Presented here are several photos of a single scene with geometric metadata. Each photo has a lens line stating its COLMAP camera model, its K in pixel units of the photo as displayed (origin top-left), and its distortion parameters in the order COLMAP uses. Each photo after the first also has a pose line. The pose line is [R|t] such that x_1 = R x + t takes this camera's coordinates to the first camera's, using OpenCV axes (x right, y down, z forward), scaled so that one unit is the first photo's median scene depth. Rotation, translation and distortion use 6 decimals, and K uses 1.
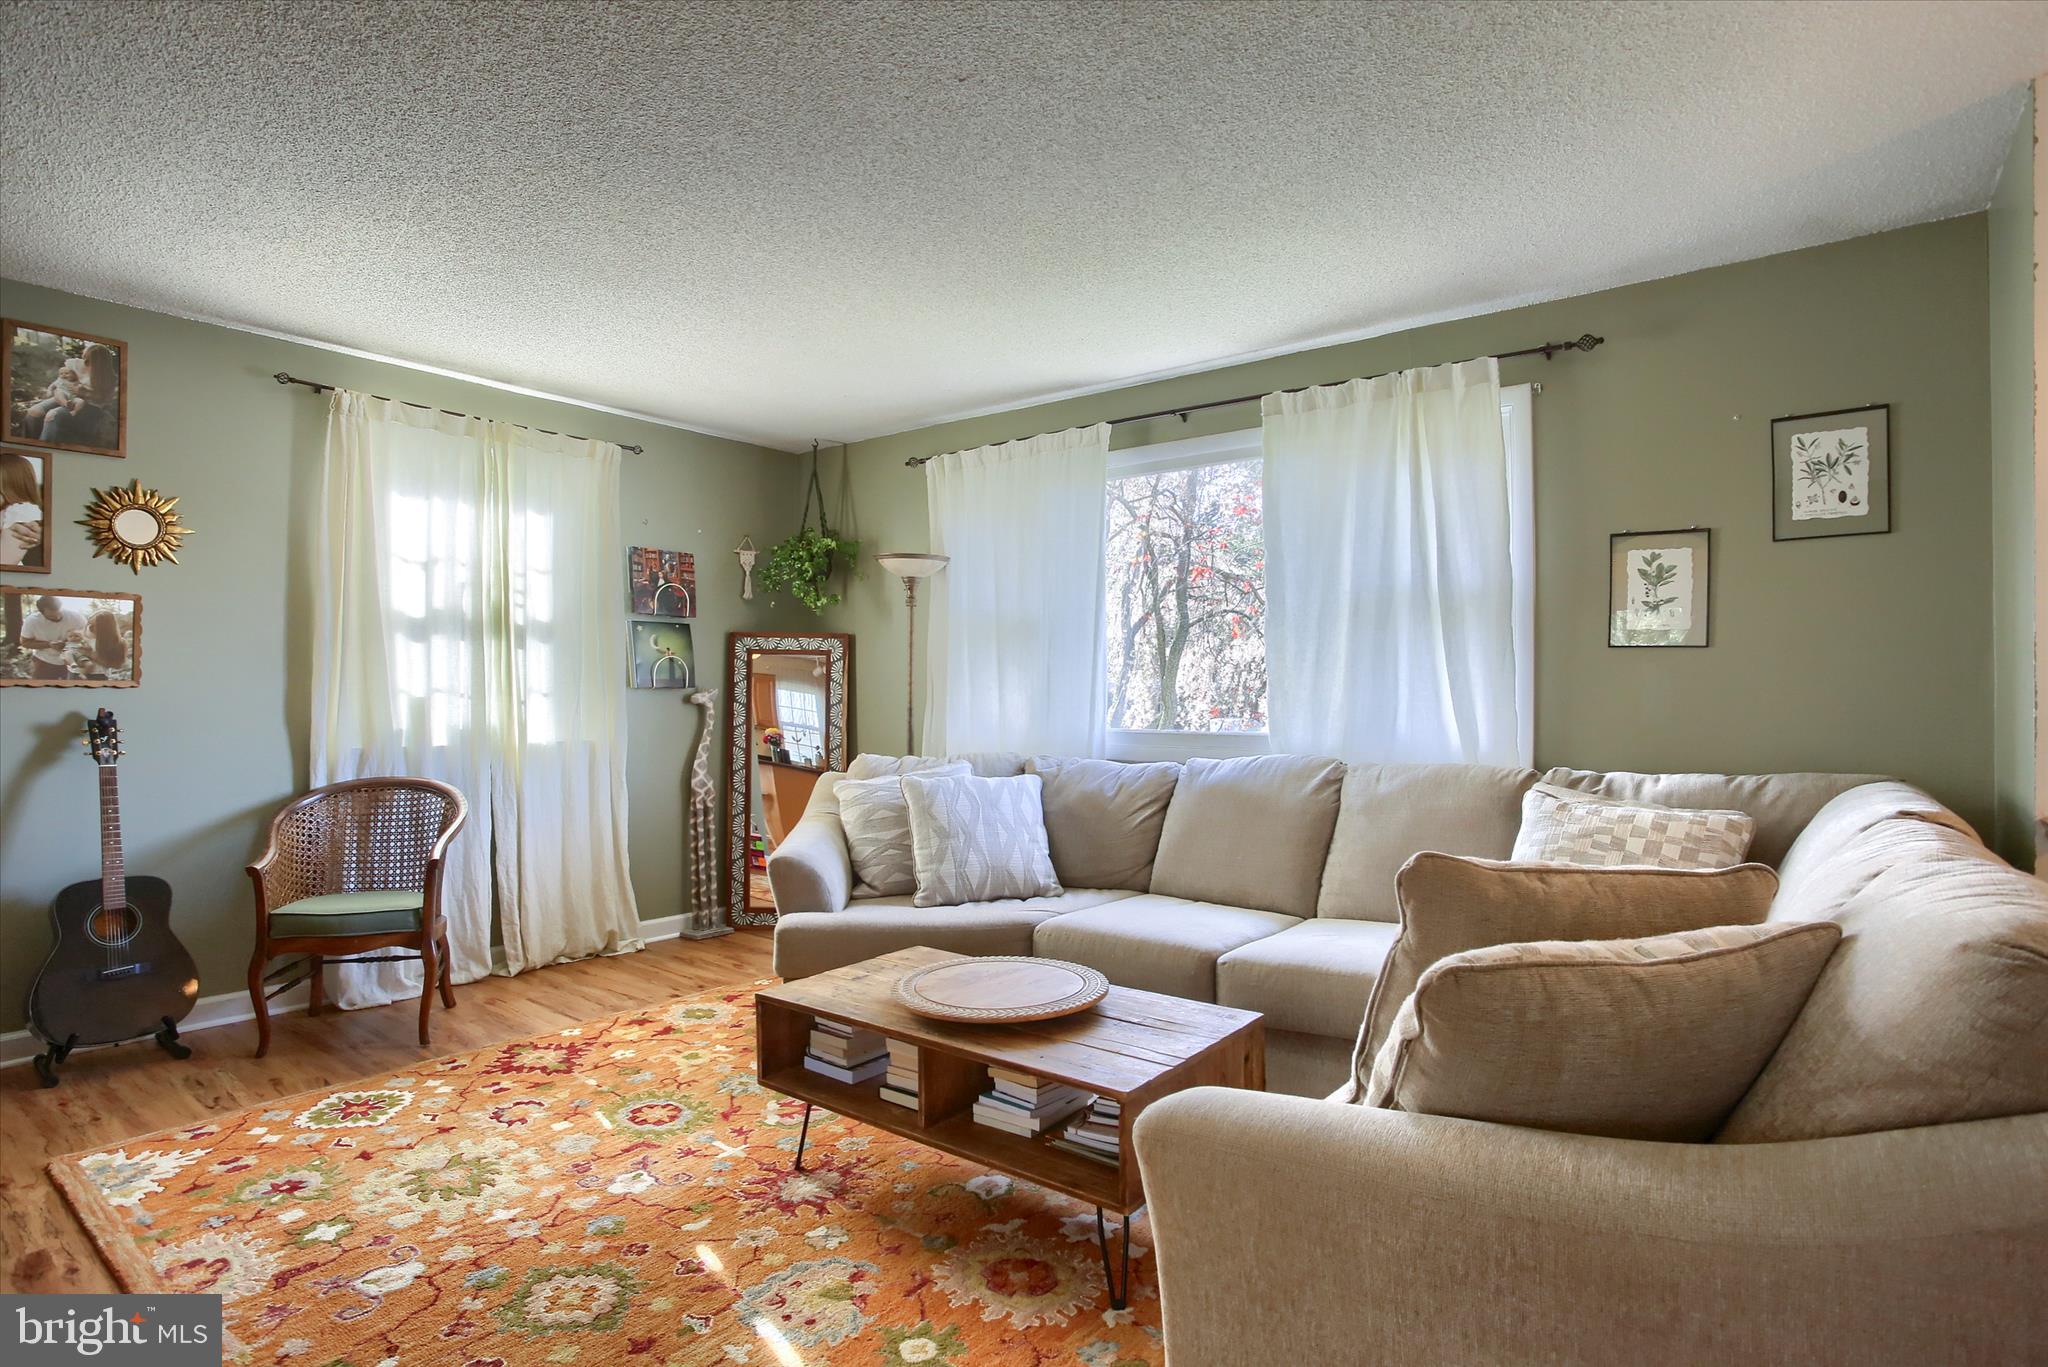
lens RADIAL K [[1082.3, 0, 986.9], [0, 1082.3, 678.1], [0, 0, 1]] dist [-0.088680, 0.052062]
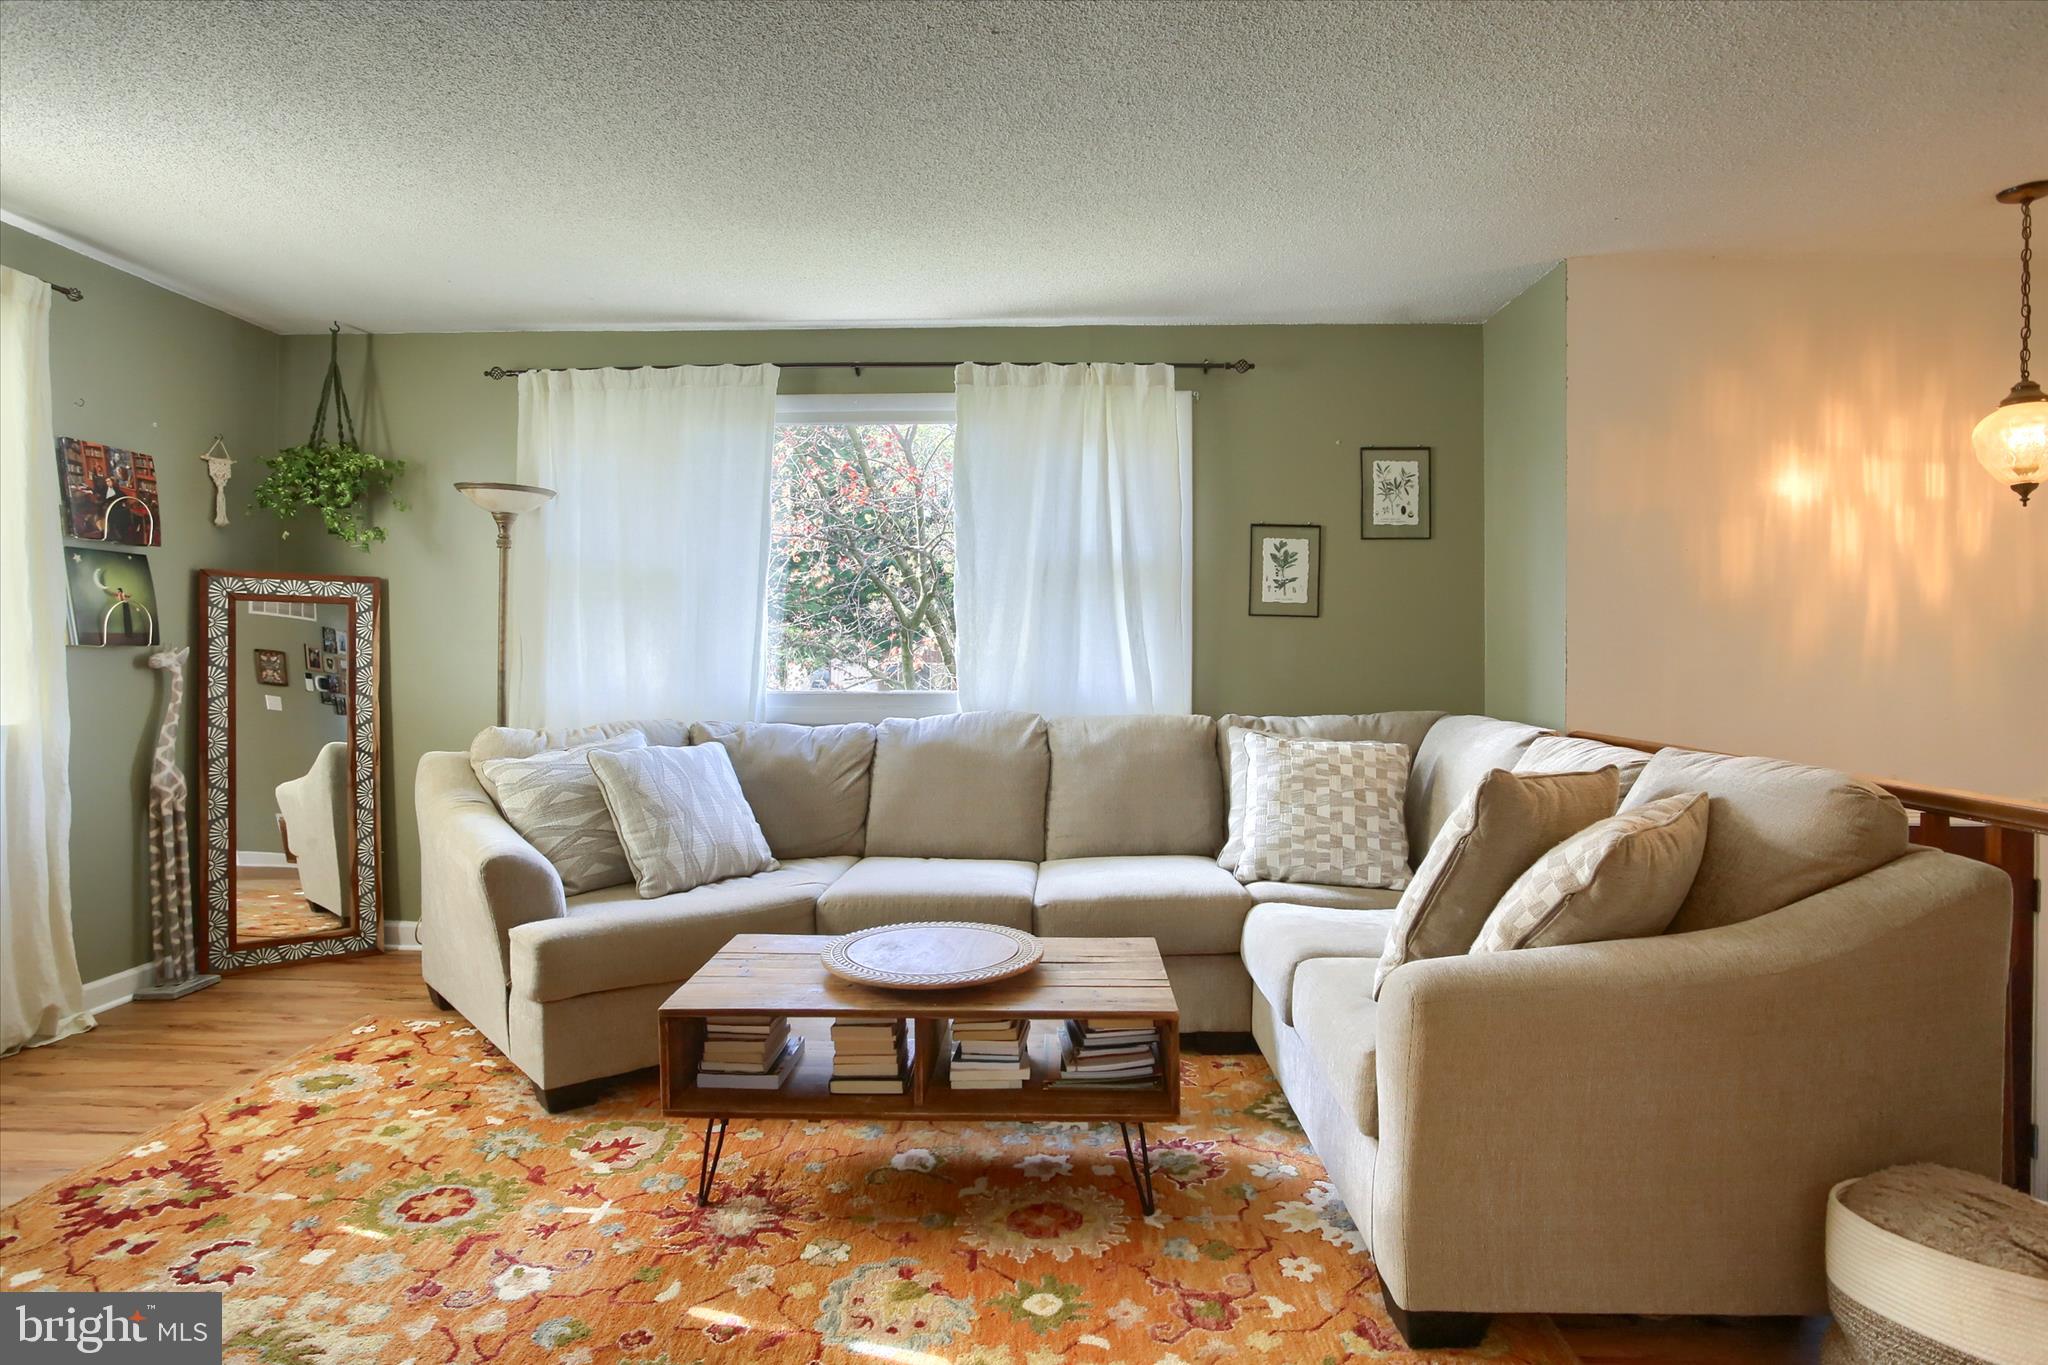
lens RADIAL K [[1161.8, 0, 1022.1], [0, 1161.8, 654.1], [0, 0, 1]] dist [-0.061582, 0.033141]
pose [[0.787637, -0.001916, 0.616137, -0.401357], [-0.008097, 0.999877, 0.013459, -0.000297], [-0.616086, -0.015590, 0.787524, 0.084219]]
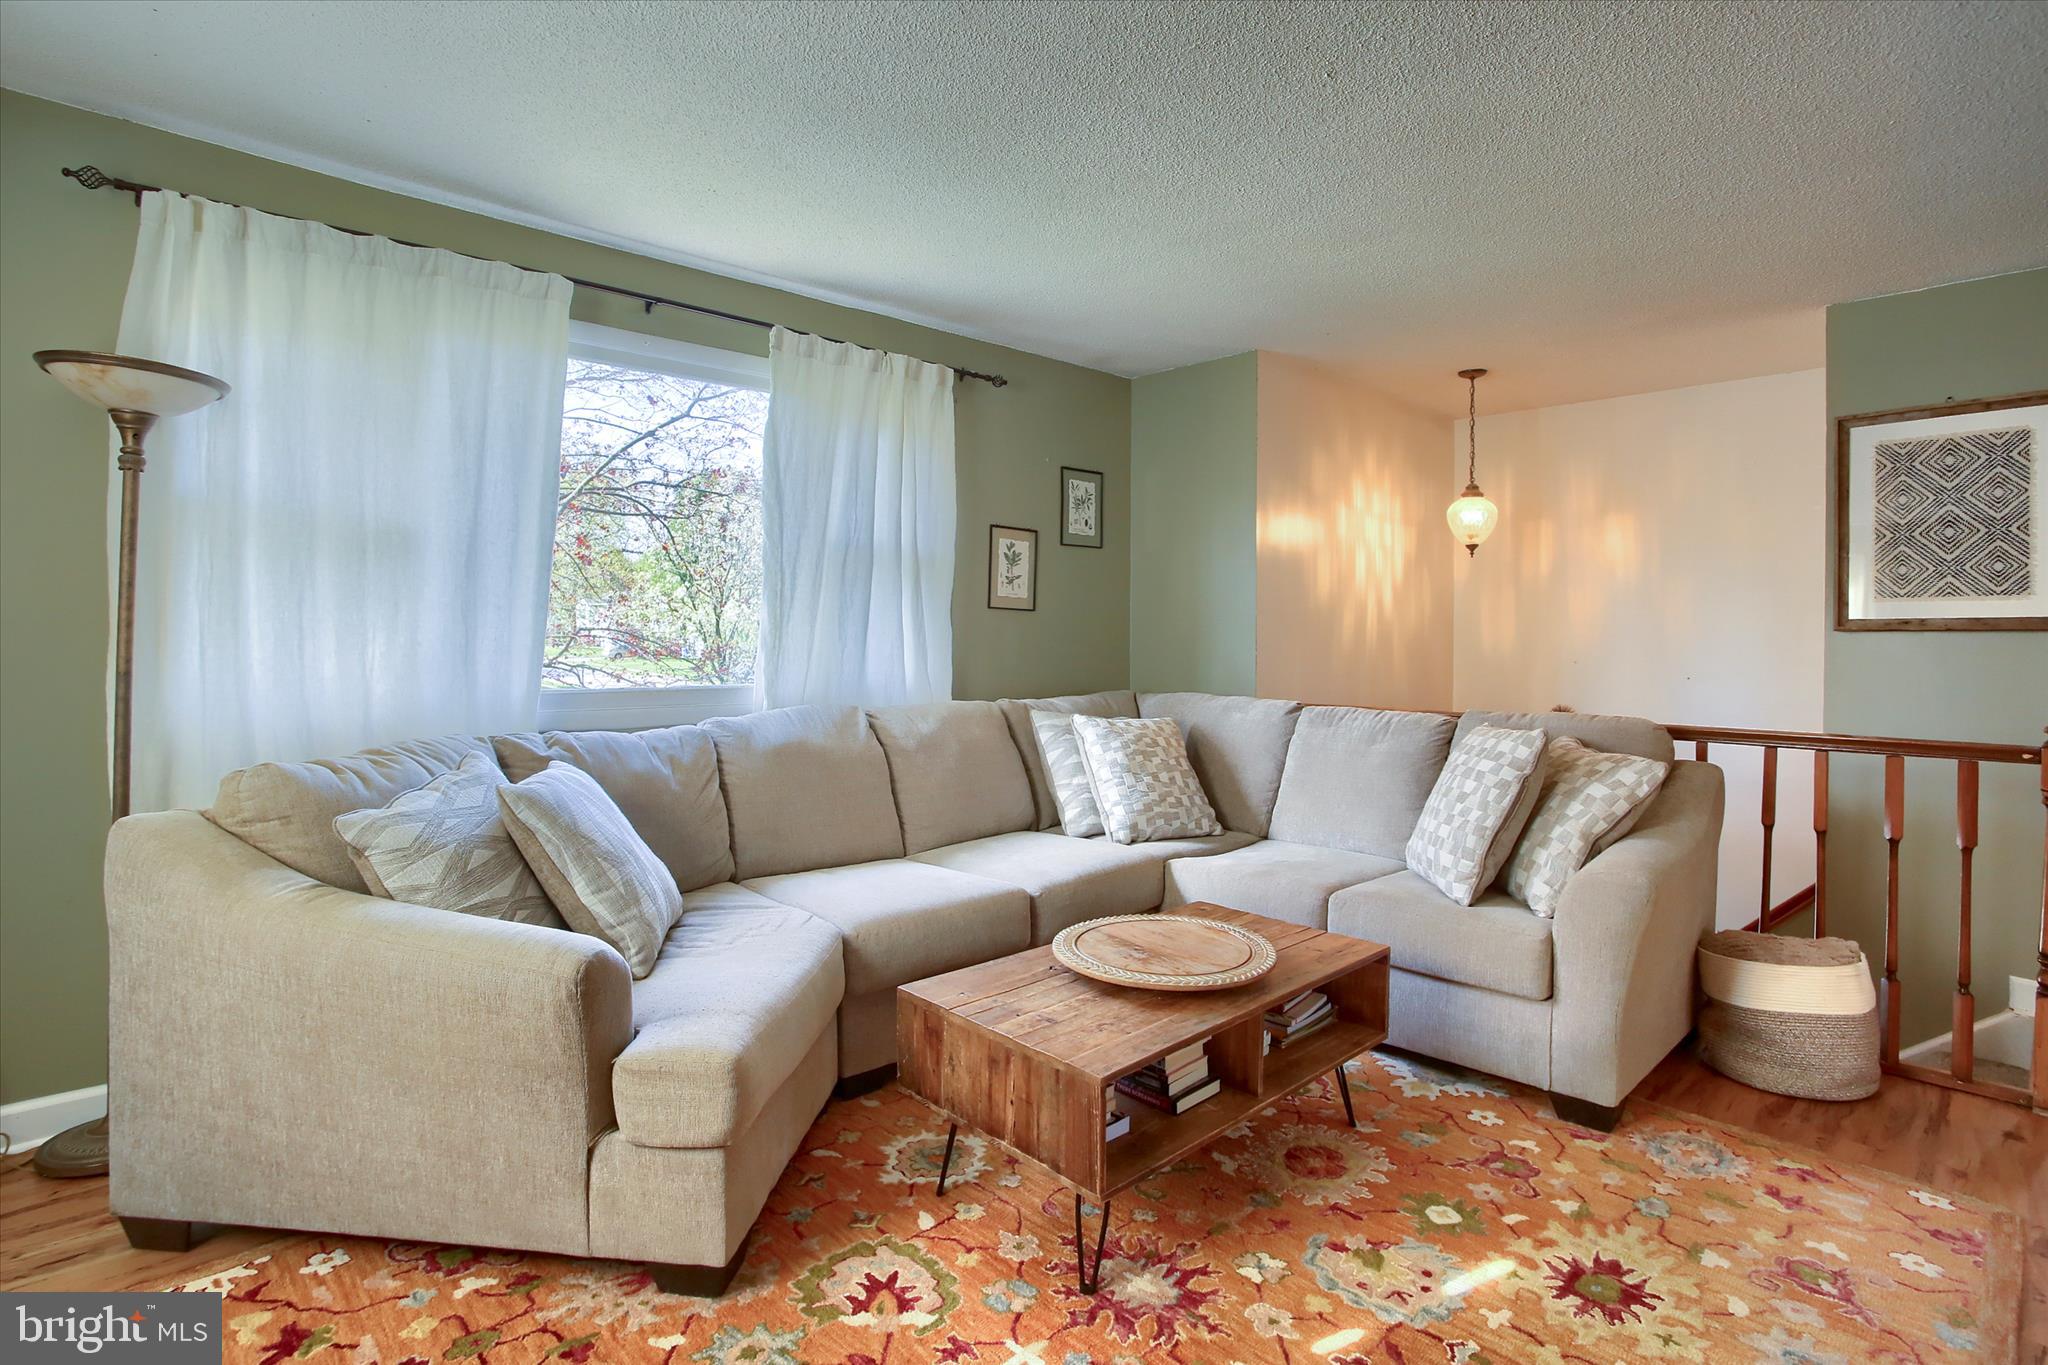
lens RADIAL K [[1052.1, 0, 1013.7], [0, 1052.1, 632.6], [0, 0, 1]] dist [-0.090987, 0.046311]
pose [[0.111883, 0.001934, 0.993720, -0.657866], [-0.020309, 0.999794, 0.000341, 0.000963], [-0.993514, -0.020220, 0.111899, 0.721853]]
